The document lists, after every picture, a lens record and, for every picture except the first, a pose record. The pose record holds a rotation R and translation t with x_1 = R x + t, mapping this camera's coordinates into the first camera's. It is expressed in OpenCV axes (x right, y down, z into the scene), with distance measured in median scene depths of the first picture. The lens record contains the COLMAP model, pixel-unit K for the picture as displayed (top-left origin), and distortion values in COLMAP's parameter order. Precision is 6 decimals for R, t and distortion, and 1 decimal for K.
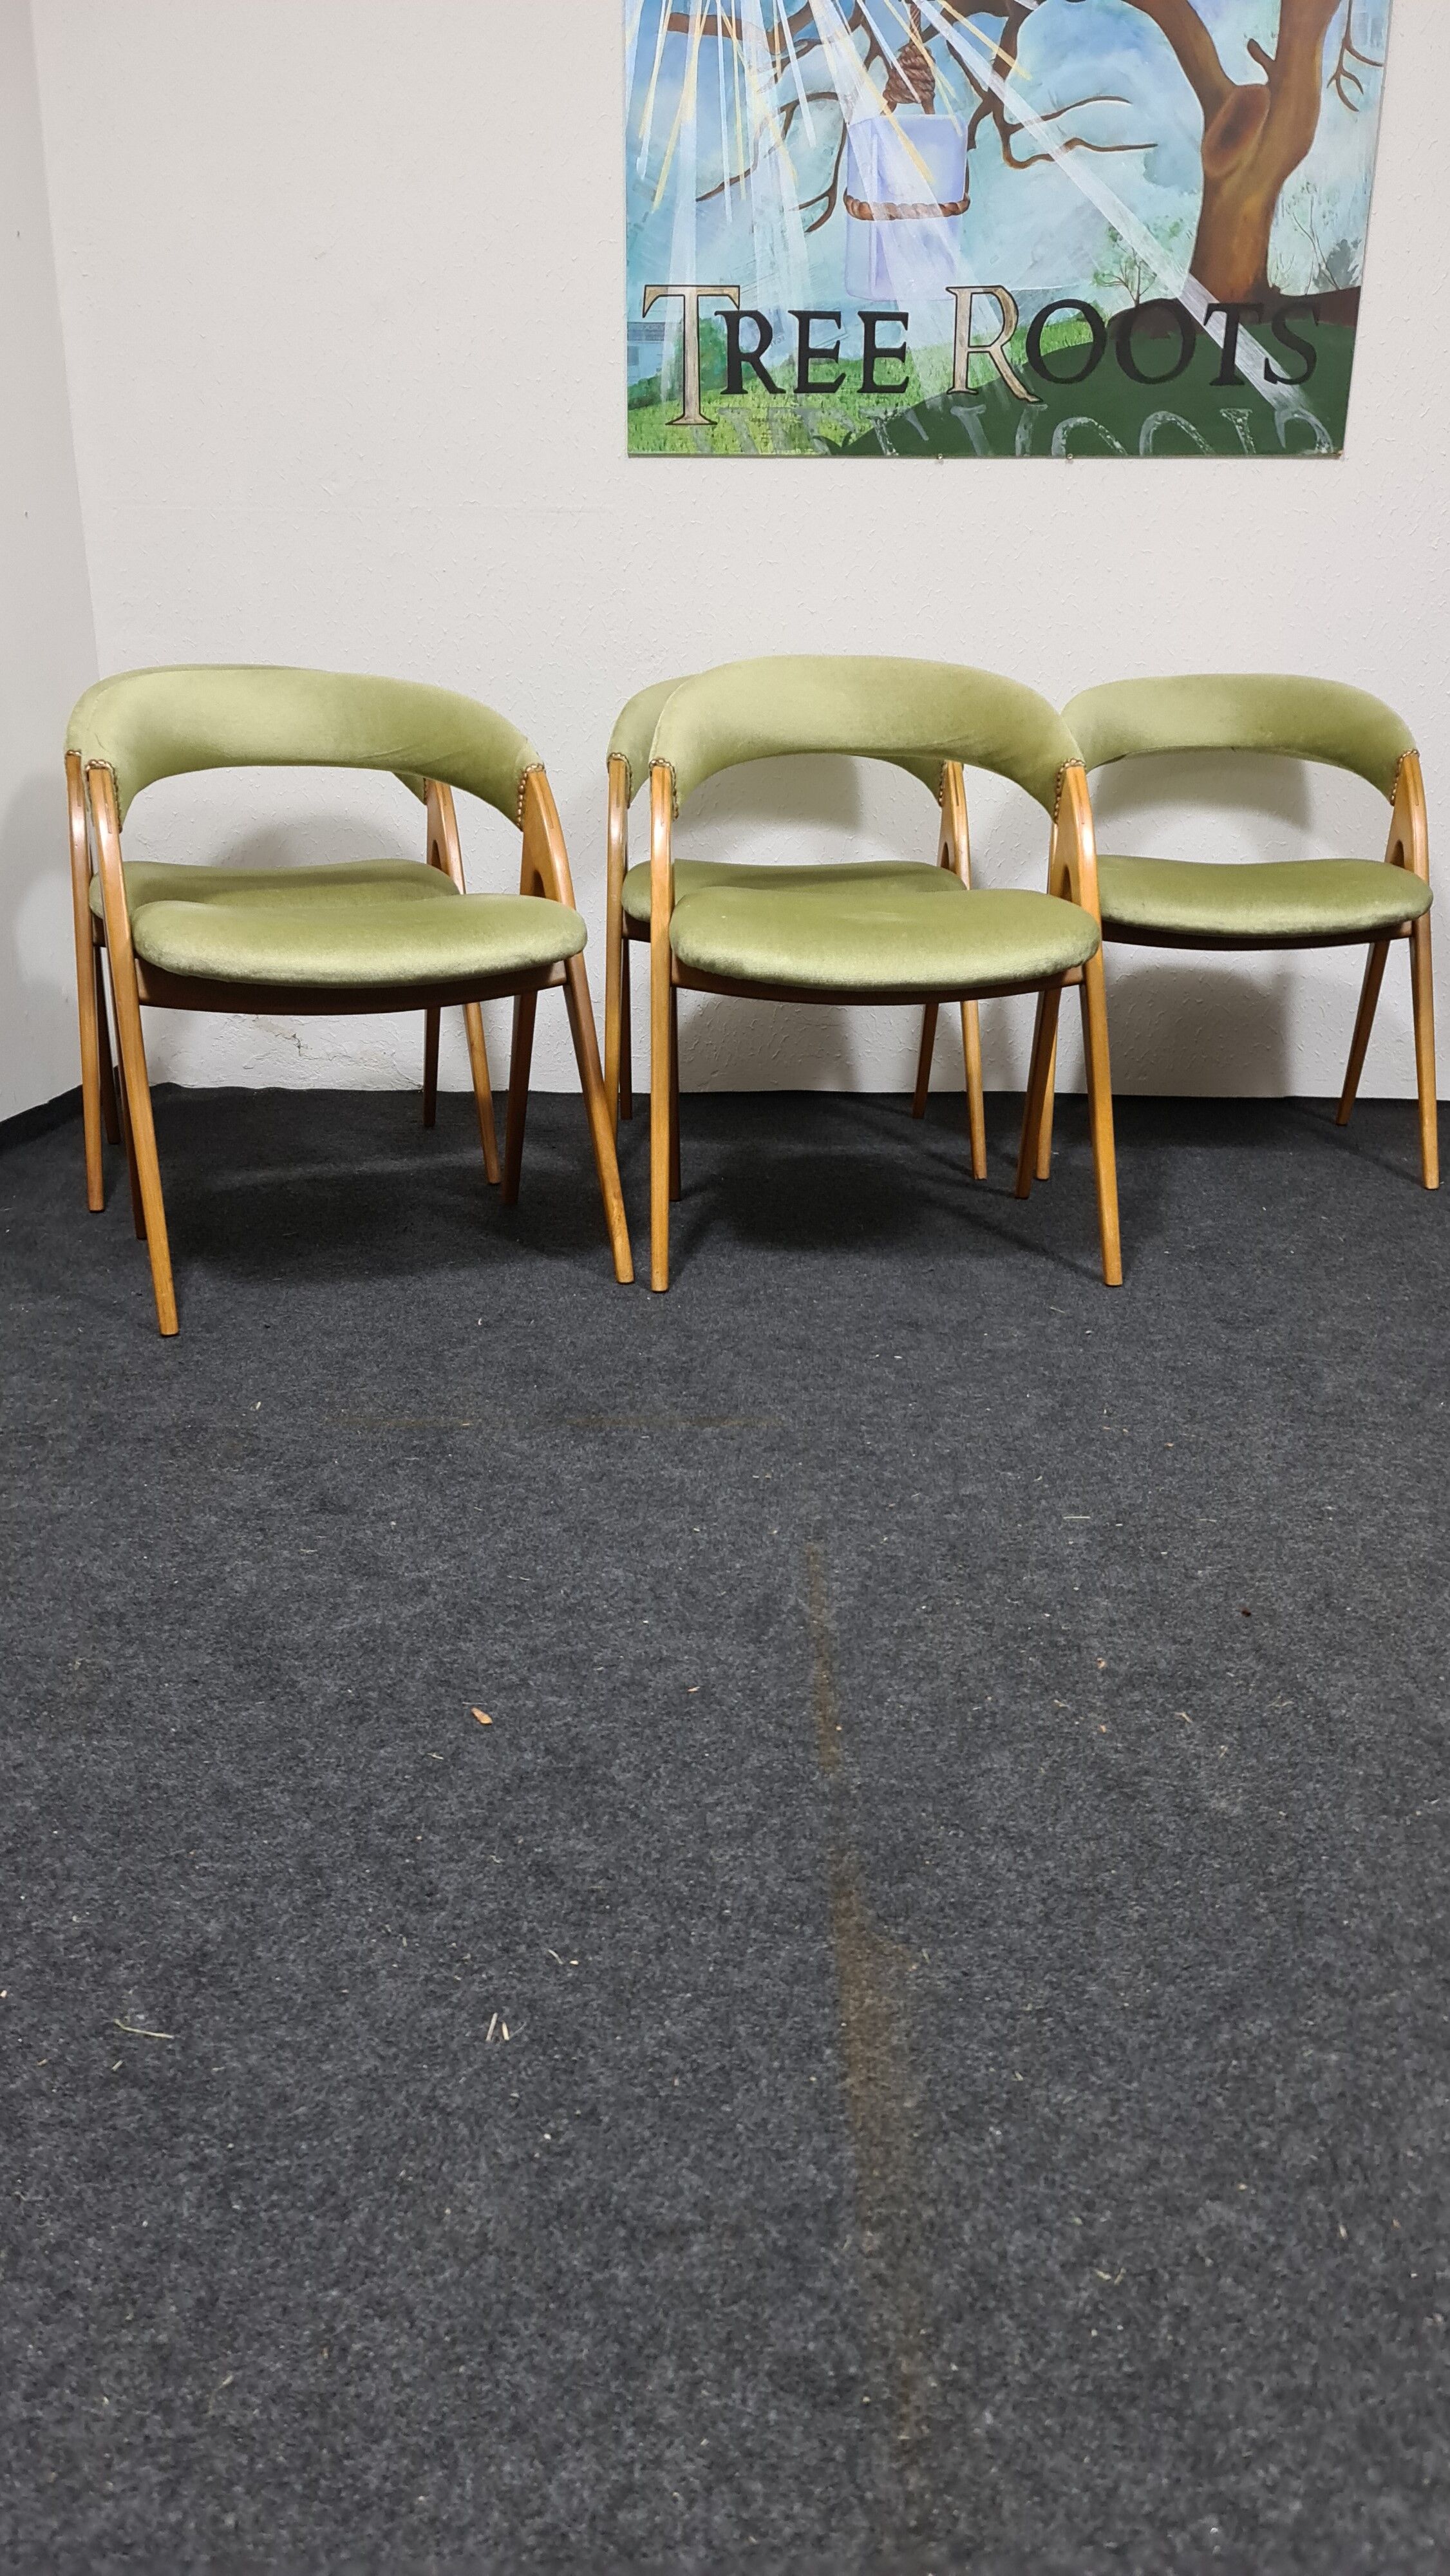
lens RADIAL K [[1829.7, 0, 623.5], [0, 1829.7, 1395.3], [0, 0, 1]] dist [0.027102, -0.036835]
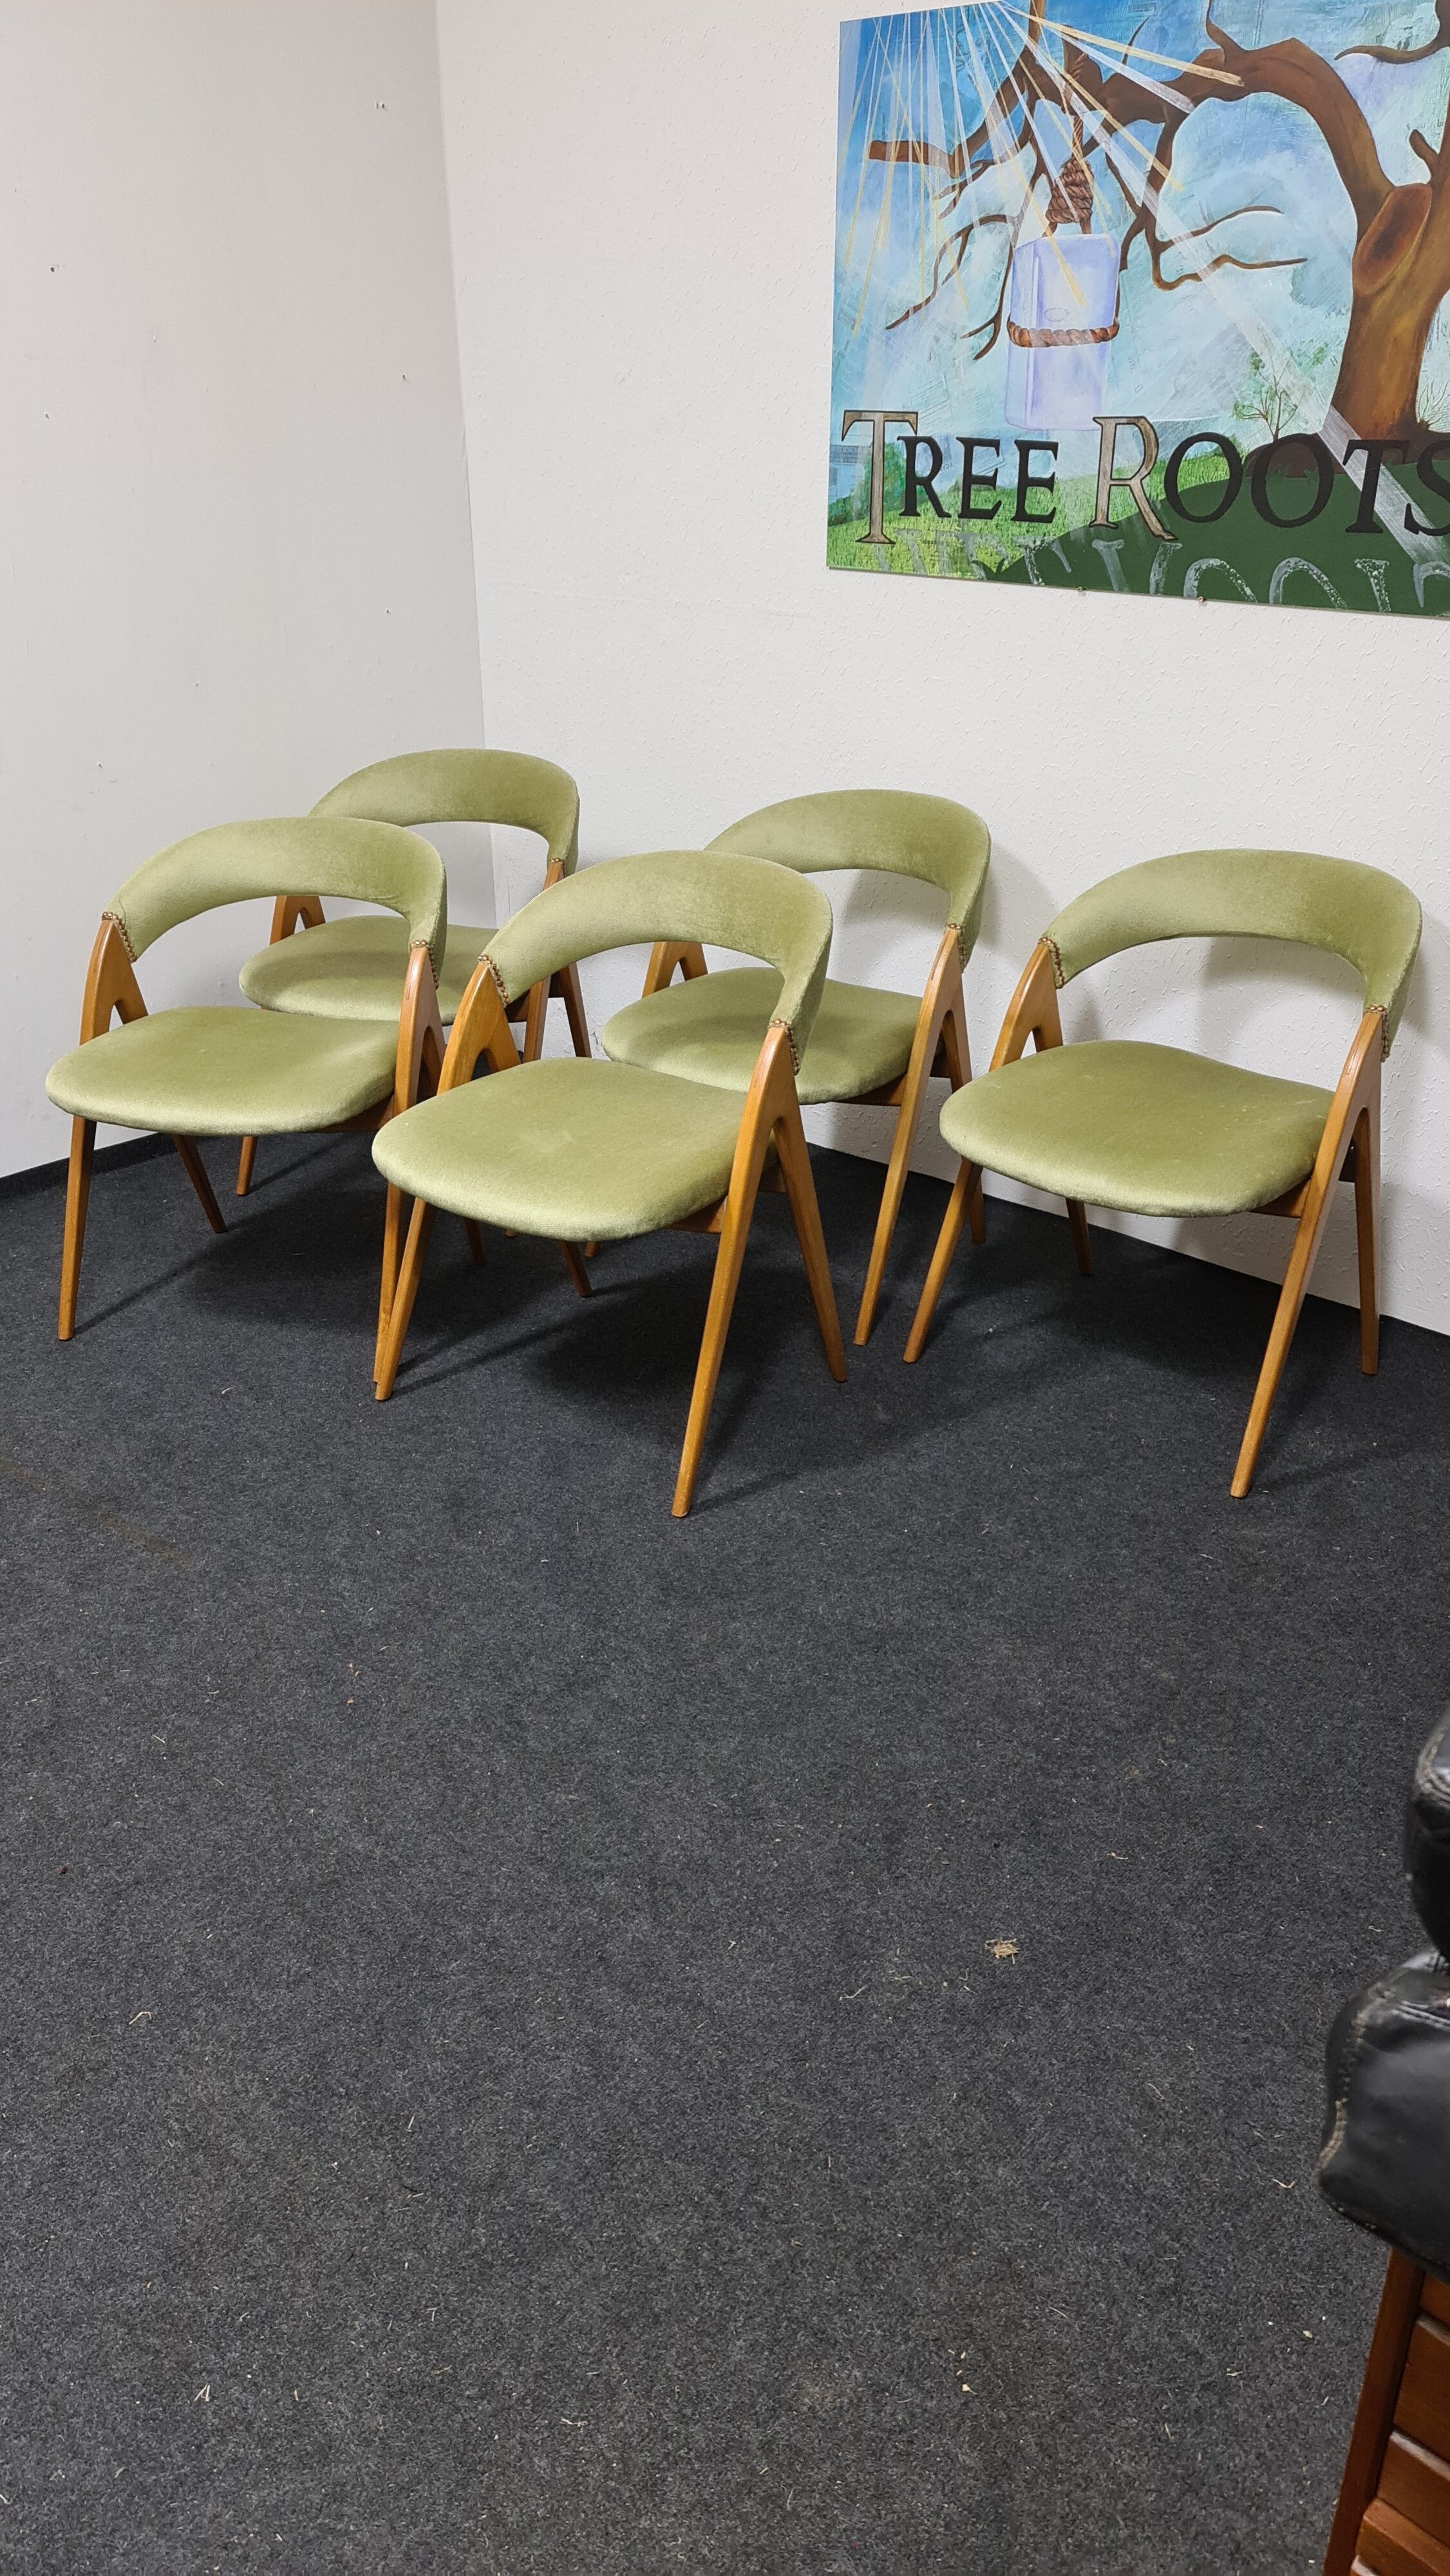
lens RADIAL K [[1894.2, 0, 732.1], [0, 1894.2, 1265.0], [0, 0, 1]] dist [0.075274, -0.061868]
pose [[0.775330, 0.264543, -0.573481, 0.714908], [-0.180910, 0.963022, 0.199650, -0.344263], [0.605091, -0.051046, 0.794518, 0.075931]]
